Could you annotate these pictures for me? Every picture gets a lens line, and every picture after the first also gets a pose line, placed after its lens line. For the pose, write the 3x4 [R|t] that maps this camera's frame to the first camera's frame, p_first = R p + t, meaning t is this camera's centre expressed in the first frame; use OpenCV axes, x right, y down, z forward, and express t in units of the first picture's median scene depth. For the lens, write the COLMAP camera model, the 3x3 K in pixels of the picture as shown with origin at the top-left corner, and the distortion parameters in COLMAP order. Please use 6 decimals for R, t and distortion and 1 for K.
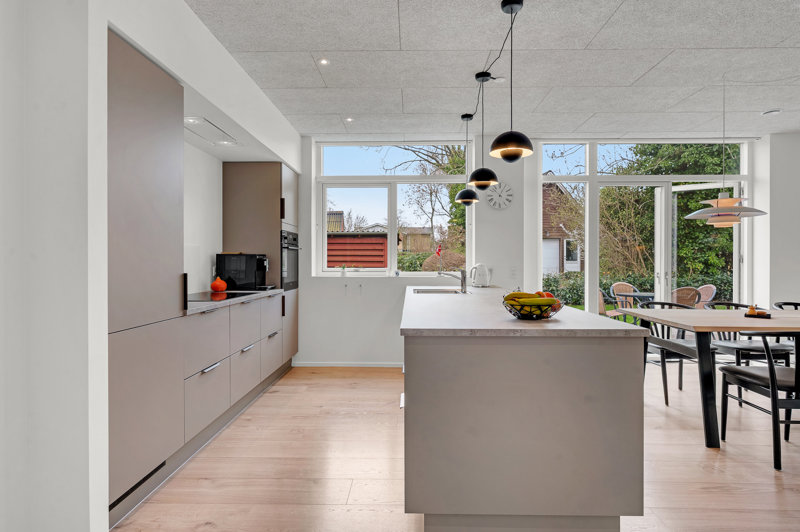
lens RADIAL K [[430.2, 0, 400.0], [0, 430.2, 262.5], [0, 0, 1]] dist [-0.003195, 0.000009]
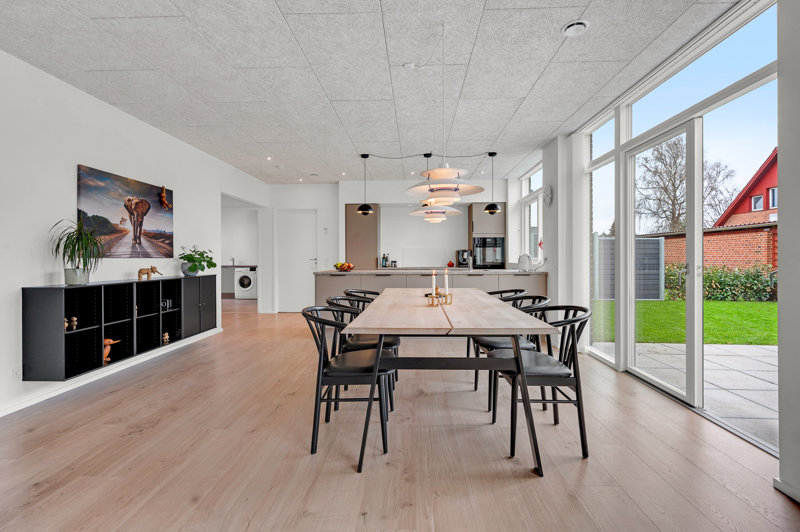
lens RADIAL K [[364.8, 0, 403.0], [0, 364.8, 260.3], [0, 0, 1]] dist [-0.000811, -0.000170]
pose [[-0.011302, 0.007210, -0.999910, 1.254461], [0.001612, 0.999973, 0.007192, 0.014151], [0.999935, -0.001531, -0.011313, 0.630045]]
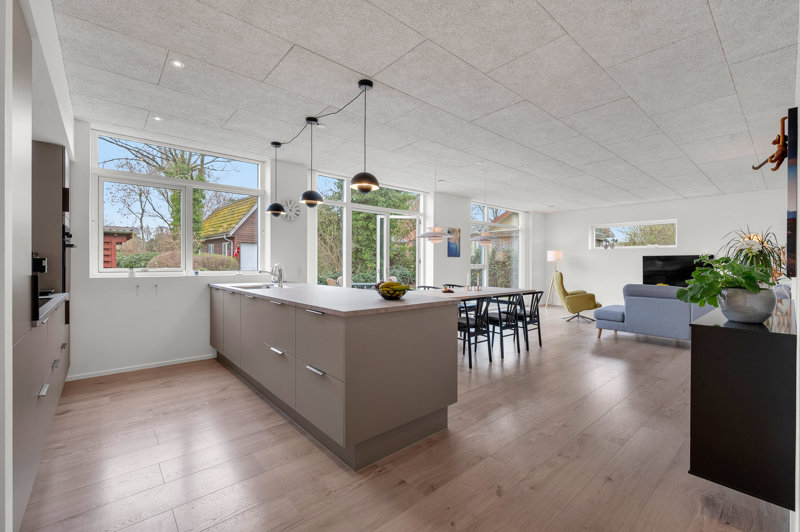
lens RADIAL K [[342.1, 0, 399.2], [0, 342.1, 264.6], [0, 0, 1]] dist [-0.002914, -0.000618]
pose [[0.735536, -0.002842, 0.677479, -0.220760], [-0.001324, 0.999983, 0.005633, -0.000361], [-0.677484, -0.005041, 0.735520, 0.036858]]
